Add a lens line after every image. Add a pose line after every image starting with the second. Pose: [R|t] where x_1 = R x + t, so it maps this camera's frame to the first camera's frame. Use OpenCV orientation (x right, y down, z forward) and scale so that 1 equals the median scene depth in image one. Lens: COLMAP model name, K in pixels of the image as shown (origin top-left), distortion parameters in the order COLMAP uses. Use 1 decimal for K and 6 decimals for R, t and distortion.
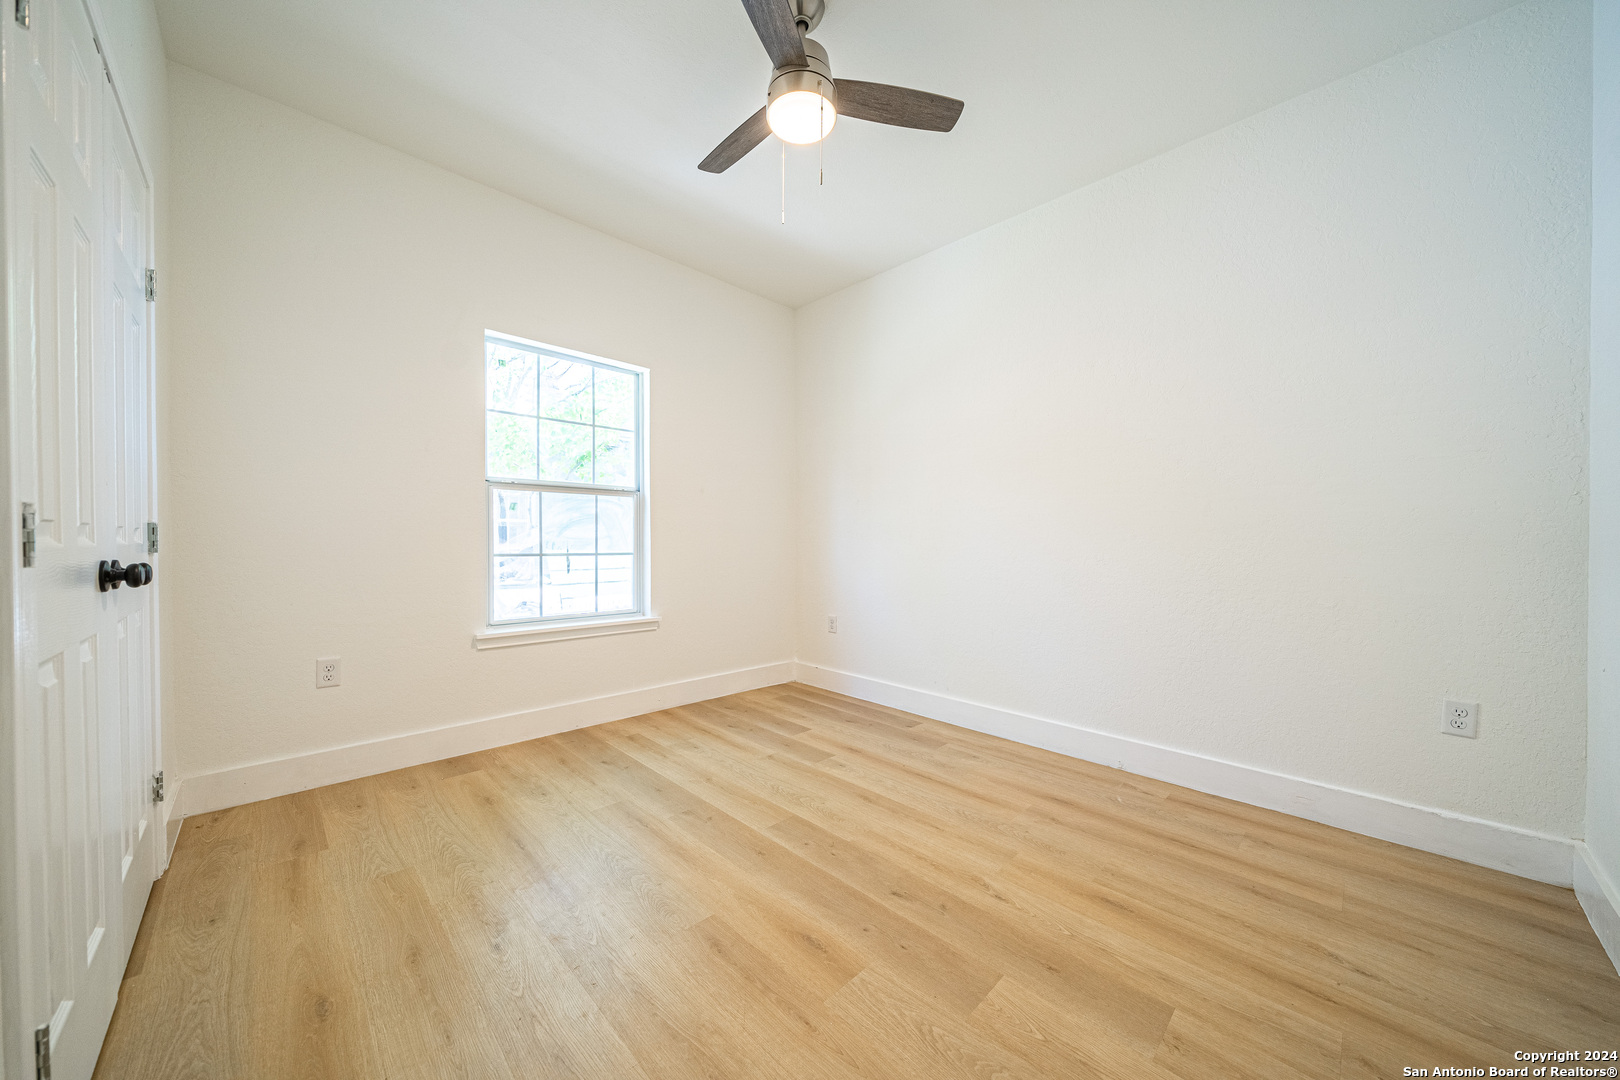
lens RADIAL K [[546.1, 0, 801.9], [0, 546.1, 550.4], [0, 0, 1]] dist [0.003186, -0.000049]
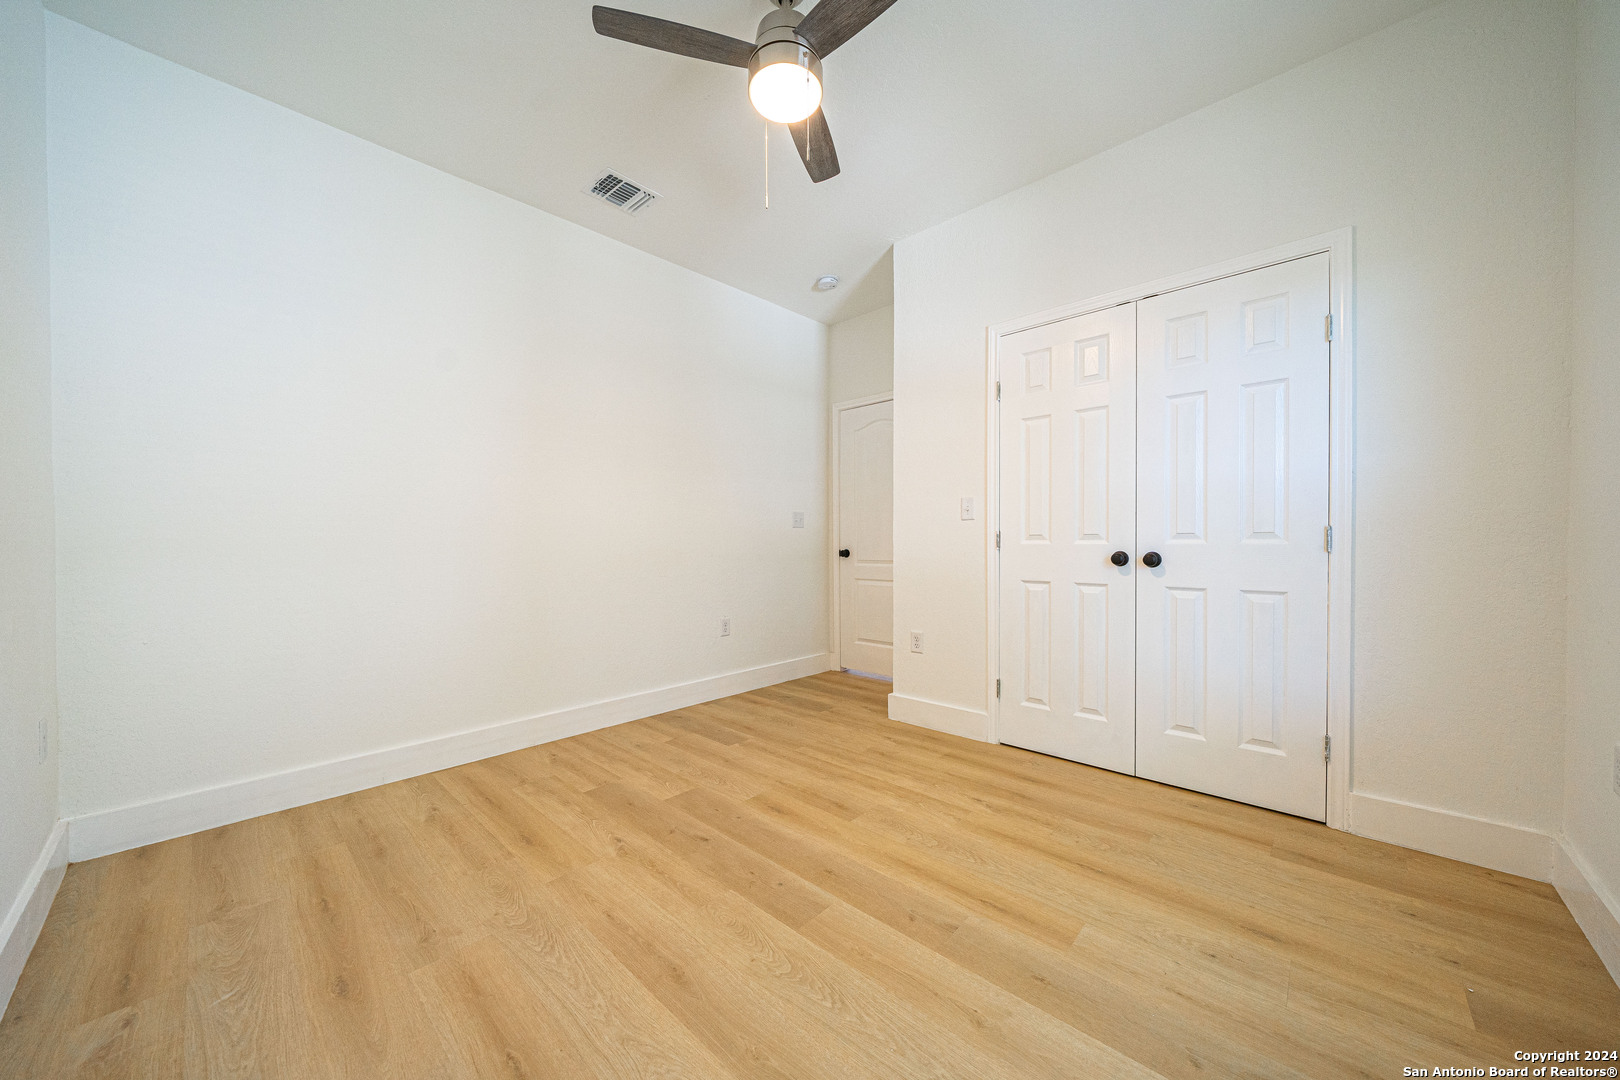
lens RADIAL K [[546.1, 0, 812.9], [0, 546.1, 538.7], [0, 0, 1]] dist [0.003186, -0.000049]
pose [[-0.997949, -0.000791, -0.064005, 0.012666], [-0.001289, 0.999969, 0.007742, -0.026115], [0.063997, 0.007808, -0.997920, 1.812219]]
